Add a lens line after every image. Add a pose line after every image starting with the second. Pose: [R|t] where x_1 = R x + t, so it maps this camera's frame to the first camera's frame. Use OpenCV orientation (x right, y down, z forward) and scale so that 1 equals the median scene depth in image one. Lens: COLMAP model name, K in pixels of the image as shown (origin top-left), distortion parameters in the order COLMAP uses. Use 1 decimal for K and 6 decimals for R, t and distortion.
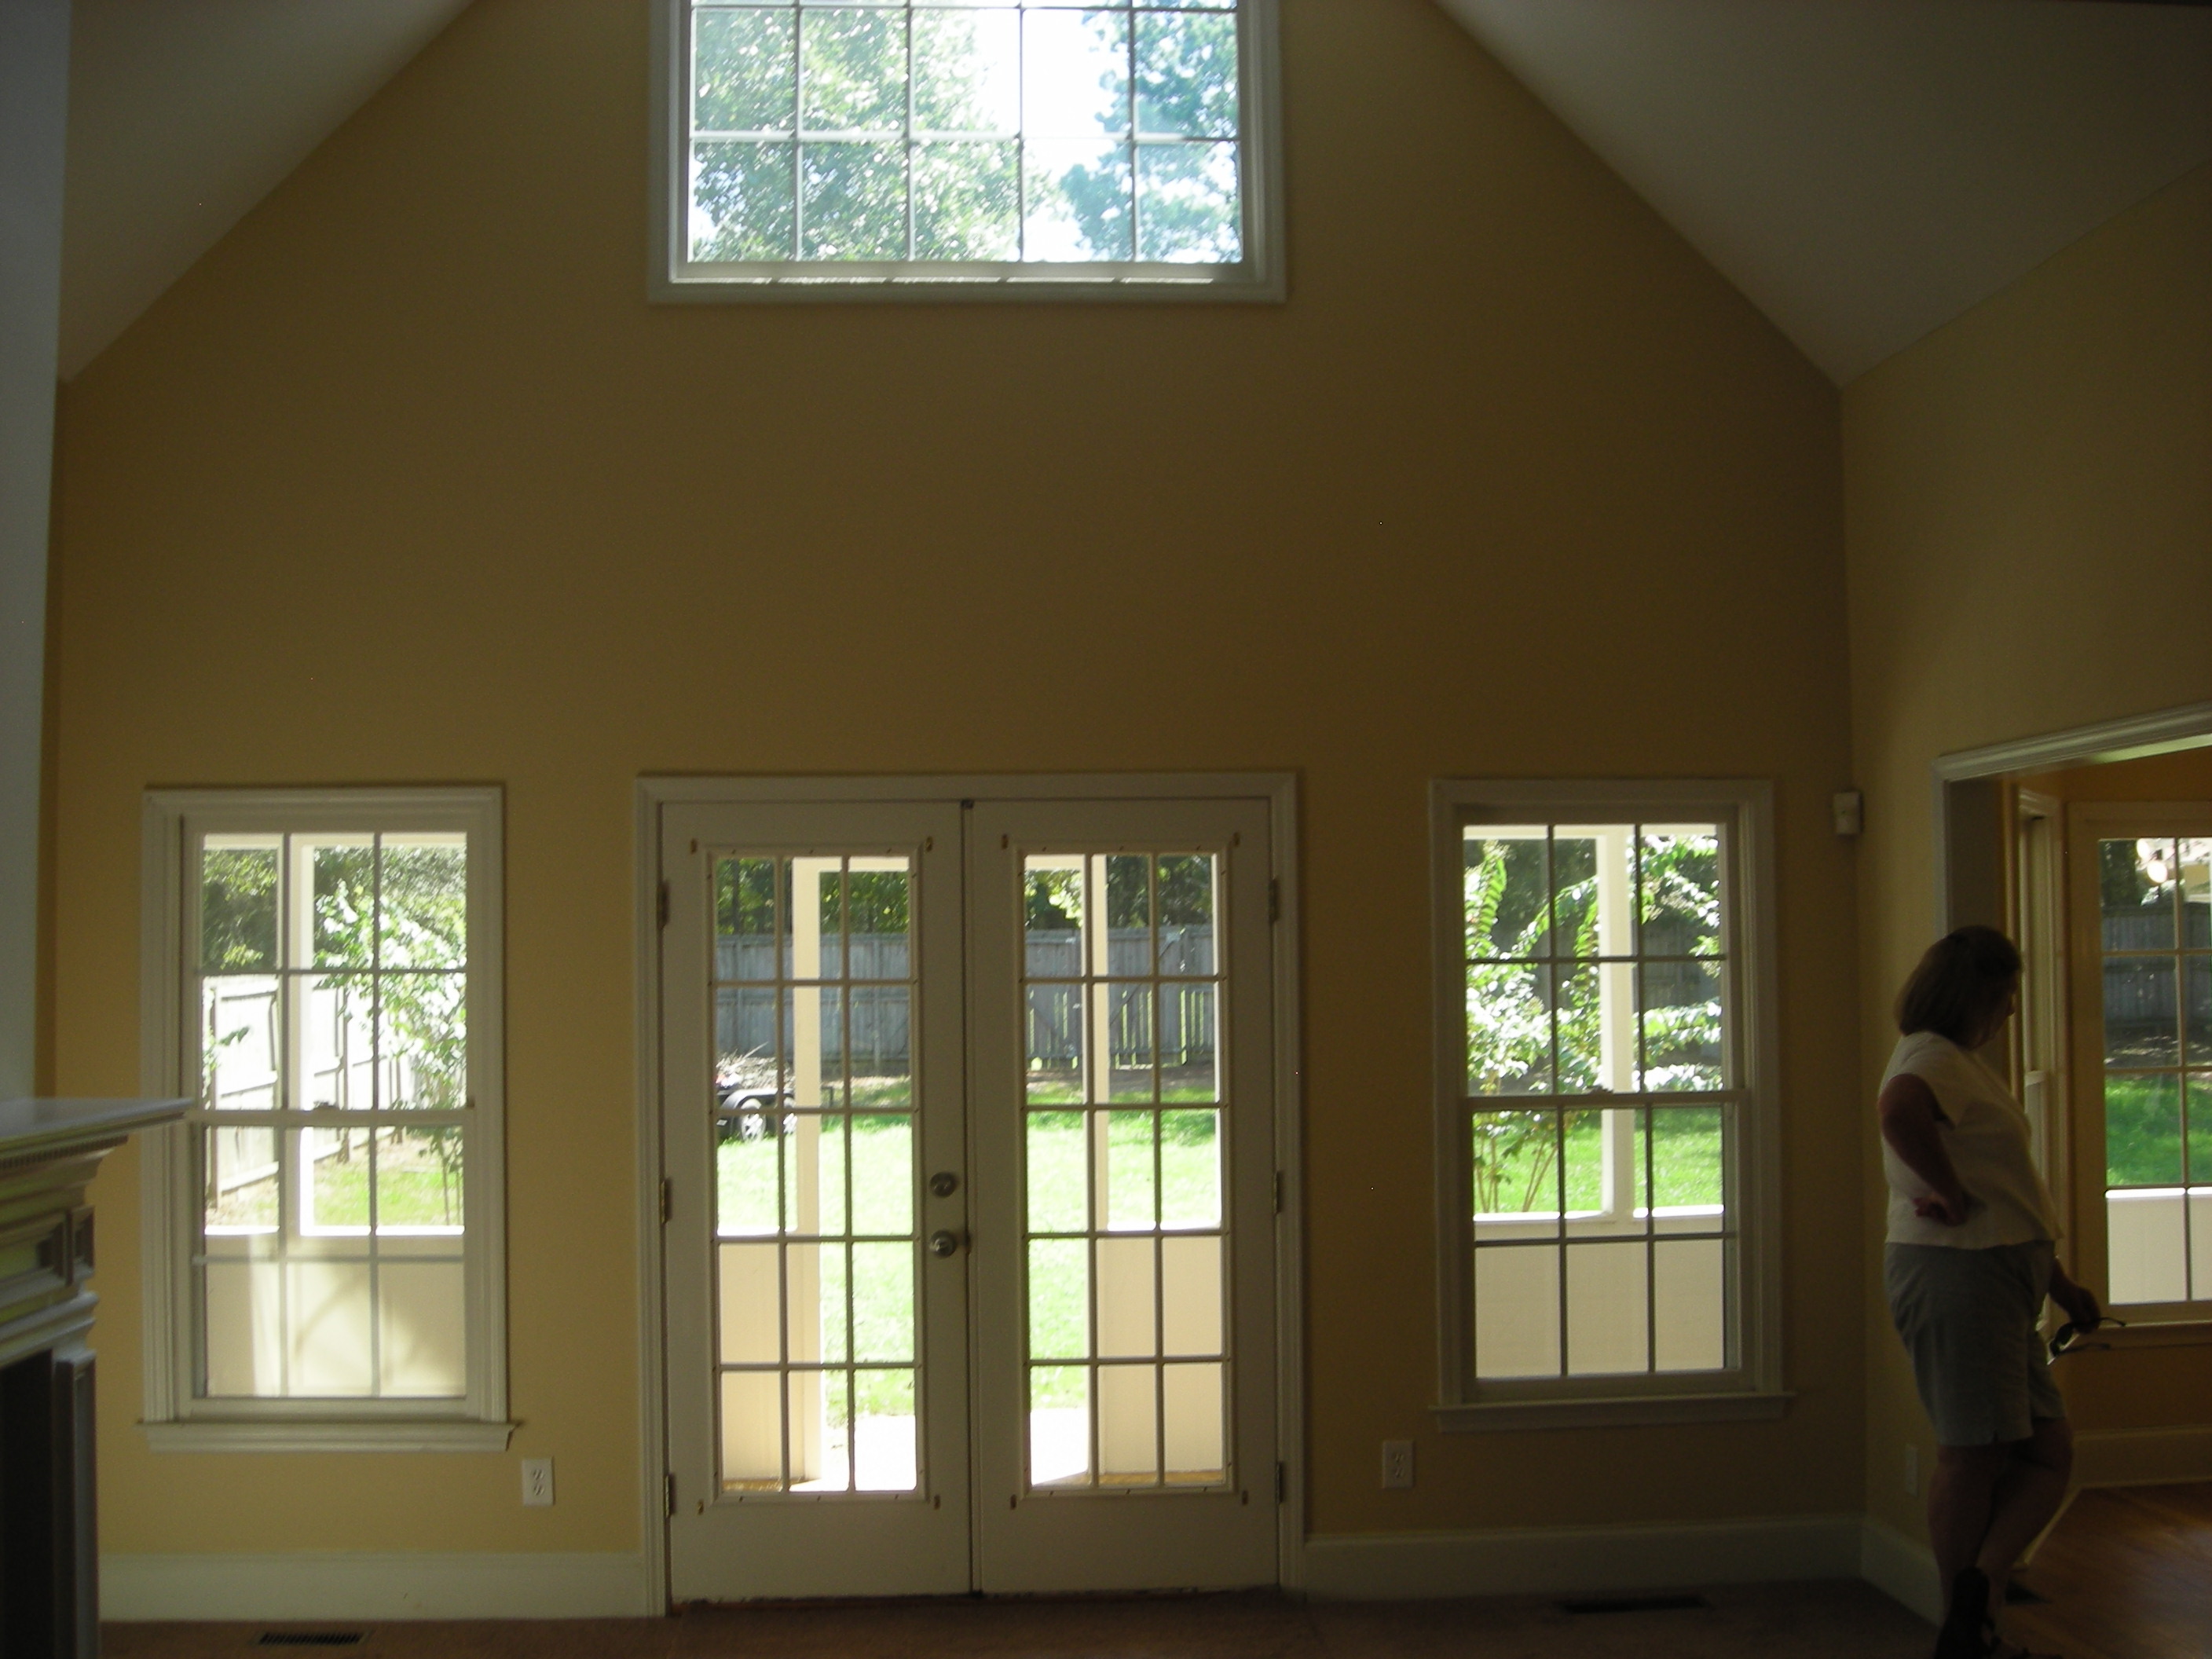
lens RADIAL K [[2529.4, 0, 1106.0], [0, 2529.4, 829.5], [0, 0, 1]] dist [-0.224077, 0.245797]
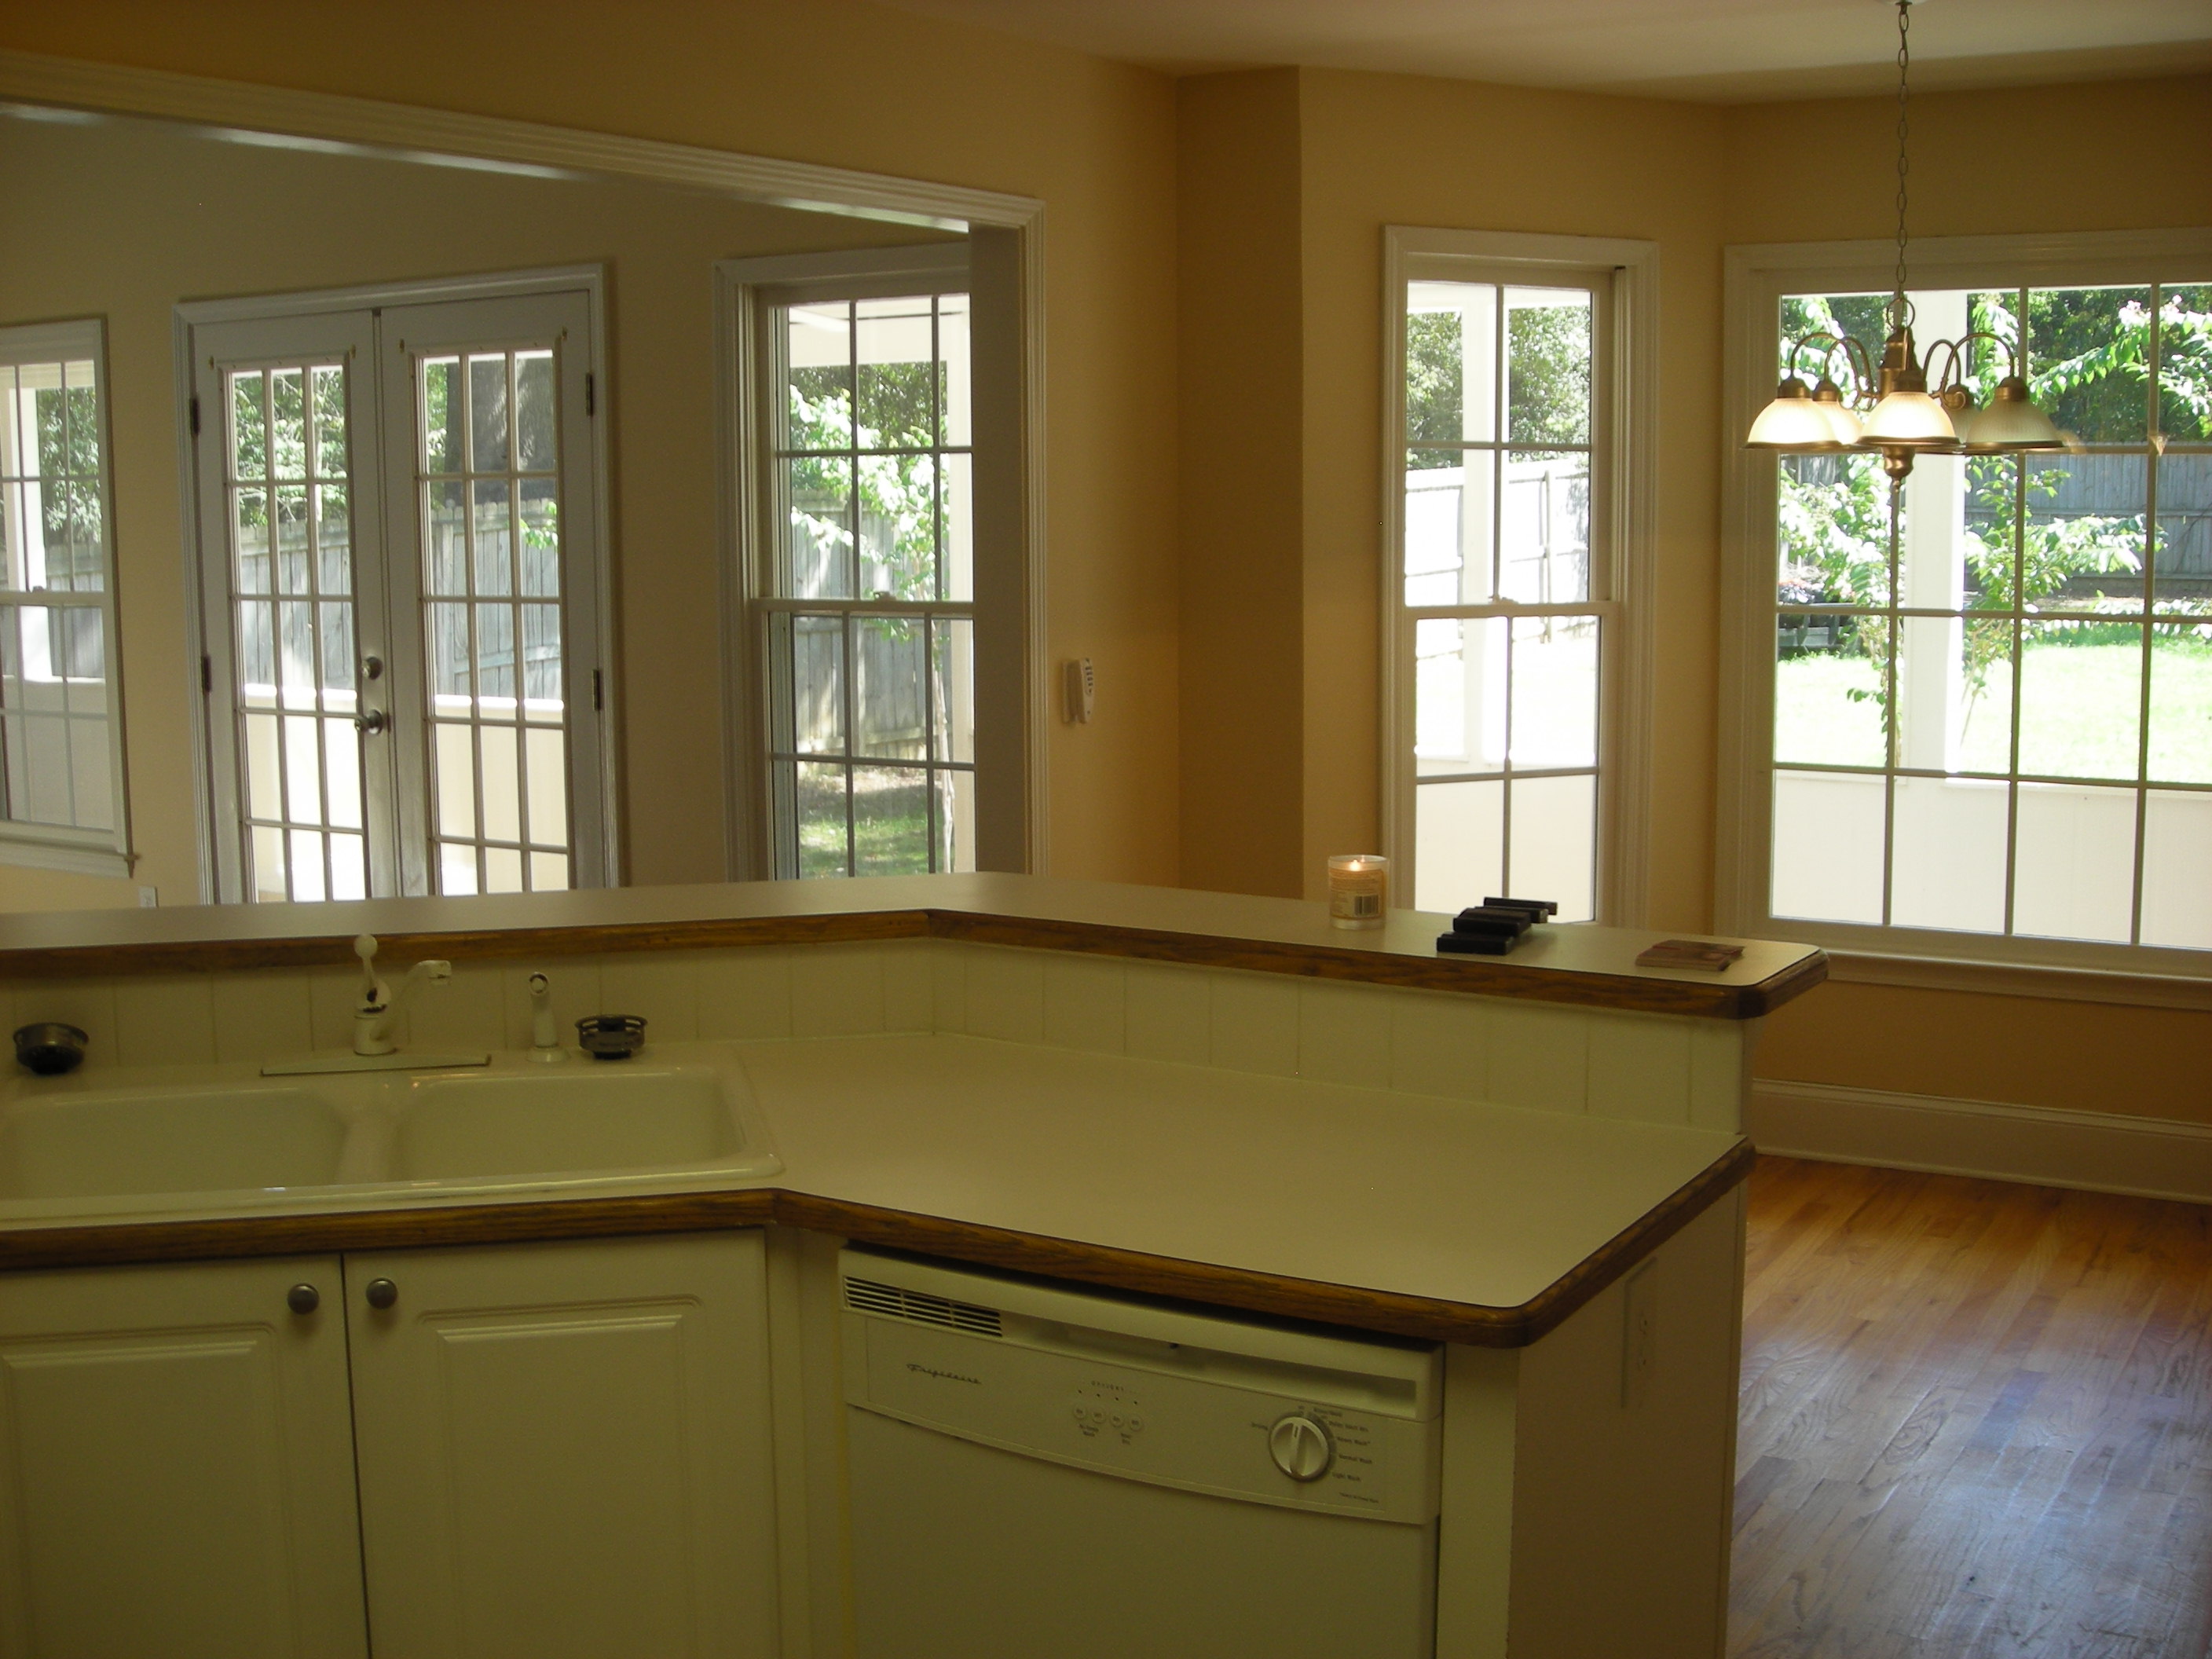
lens RADIAL K [[2529.4, 0, 1106.0], [0, 2529.4, 829.5], [0, 0, 1]] dist [-0.224077, 0.245797]
pose [[0.812565, 0.081691, -0.577118, 0.807720], [0.030920, 0.982695, 0.182634, 0.023764], [0.582050, -0.166246, 0.795977, 0.319136]]
